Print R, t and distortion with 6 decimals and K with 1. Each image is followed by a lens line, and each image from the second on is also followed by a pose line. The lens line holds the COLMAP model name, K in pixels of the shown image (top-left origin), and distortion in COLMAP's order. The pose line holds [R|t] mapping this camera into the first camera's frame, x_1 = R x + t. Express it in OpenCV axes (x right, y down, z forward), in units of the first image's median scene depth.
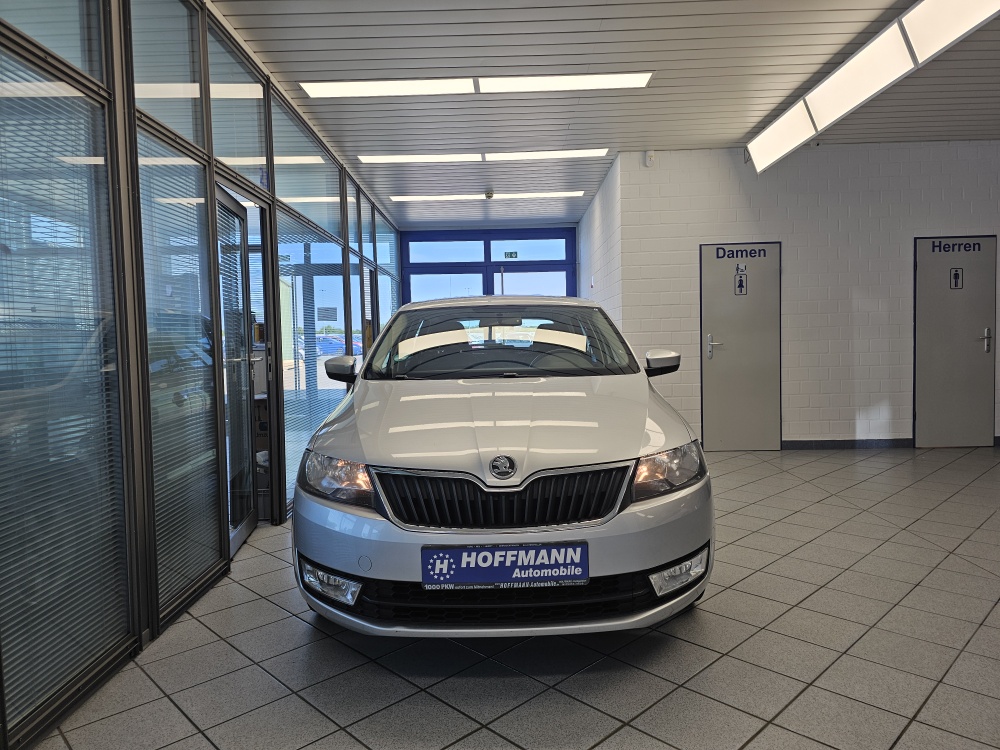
lens RADIAL K [[667.8, 0, 505.4], [0, 667.8, 370.8], [0, 0, 1]] dist [0.069161, -0.075686]
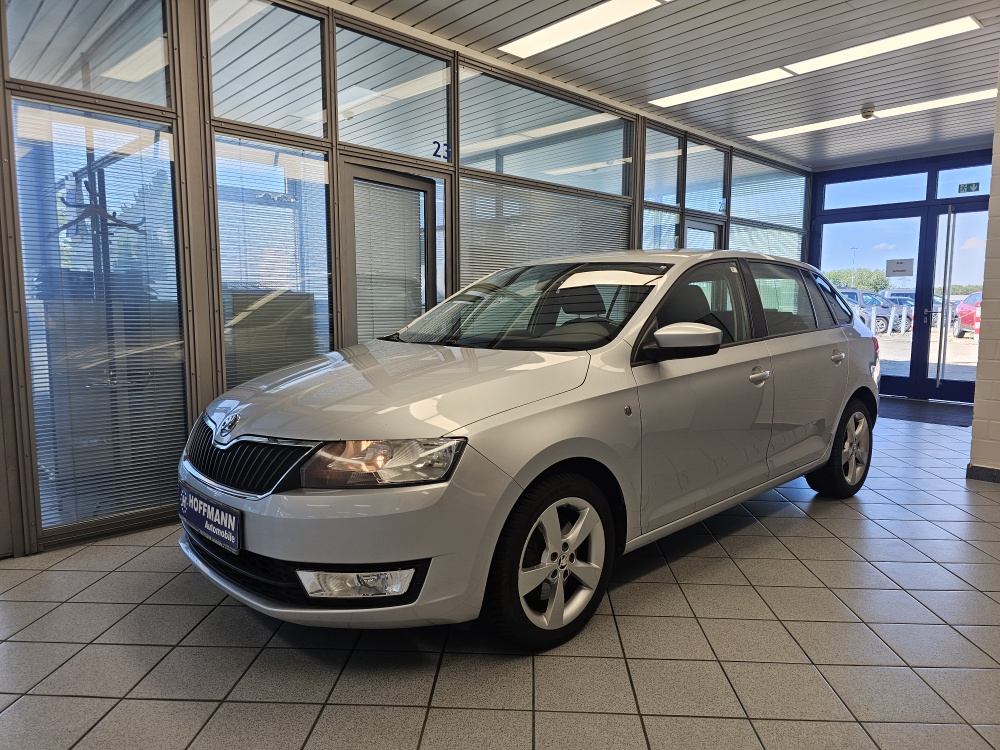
lens RADIAL K [[677.4, 0, 502.5], [0, 677.4, 367.6], [0, 0, 1]] dist [0.063433, -0.077942]
pose [[0.679062, 0.092763, -0.728196, 0.489577], [-0.054340, 0.995614, 0.076156, -0.020906], [0.732067, -0.012145, 0.681124, 0.279752]]
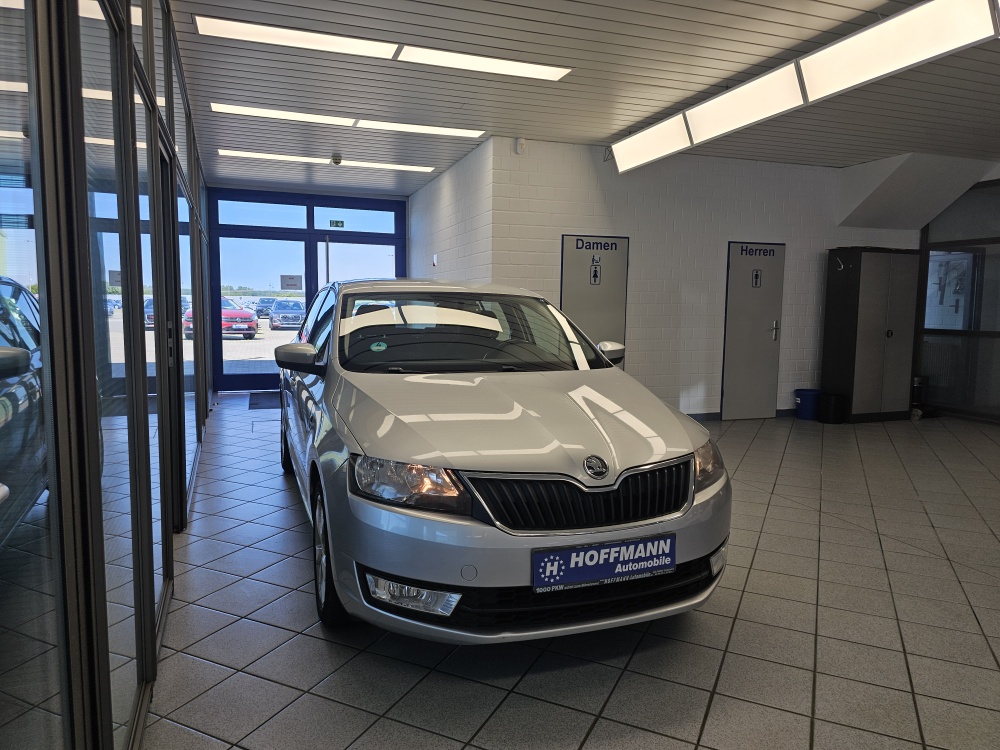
lens RADIAL K [[670.4, 0, 500.0], [0, 670.4, 375.0], [0, 0, 1]] dist [0.070859, -0.074923]
pose [[0.938971, -0.000740, 0.343995, -0.225568], [-0.016373, 0.998768, 0.046840, -0.019894], [-0.343606, -0.049614, 0.937803, 0.039832]]
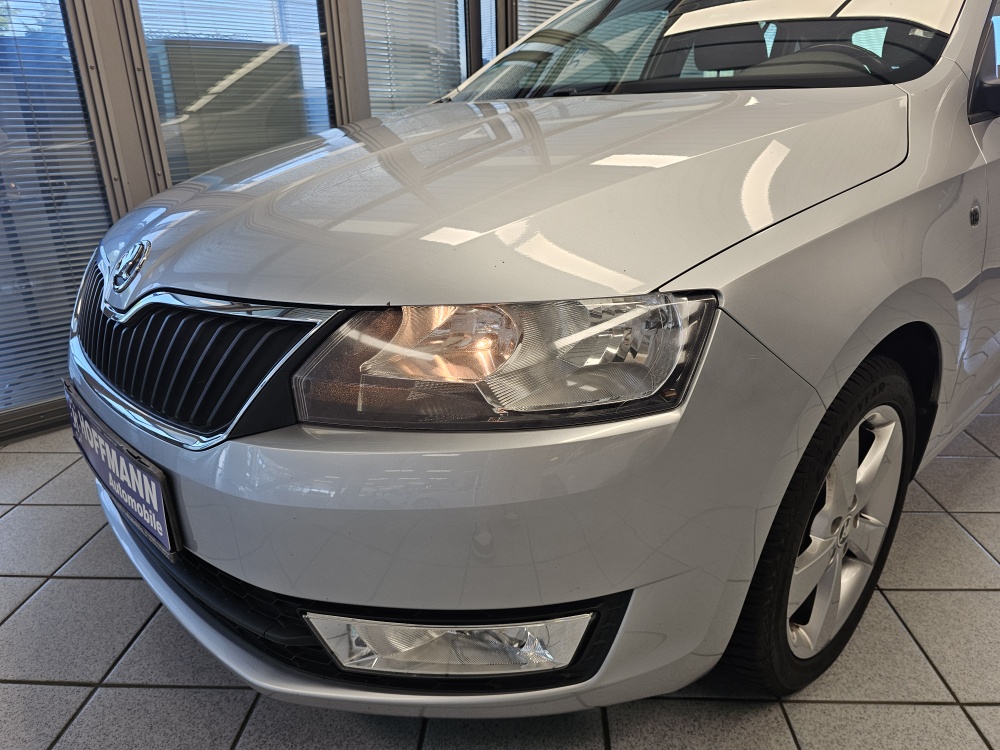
lens RADIAL K [[677.4, 0, 502.5], [0, 677.4, 367.6], [0, 0, 1]] dist [0.063433, -0.077942]
pose [[0.679109, 0.260231, -0.686360, 0.244928], [-0.028845, 0.943787, 0.329293, 0.022191], [0.733470, -0.203828, 0.648441, 0.408671]]
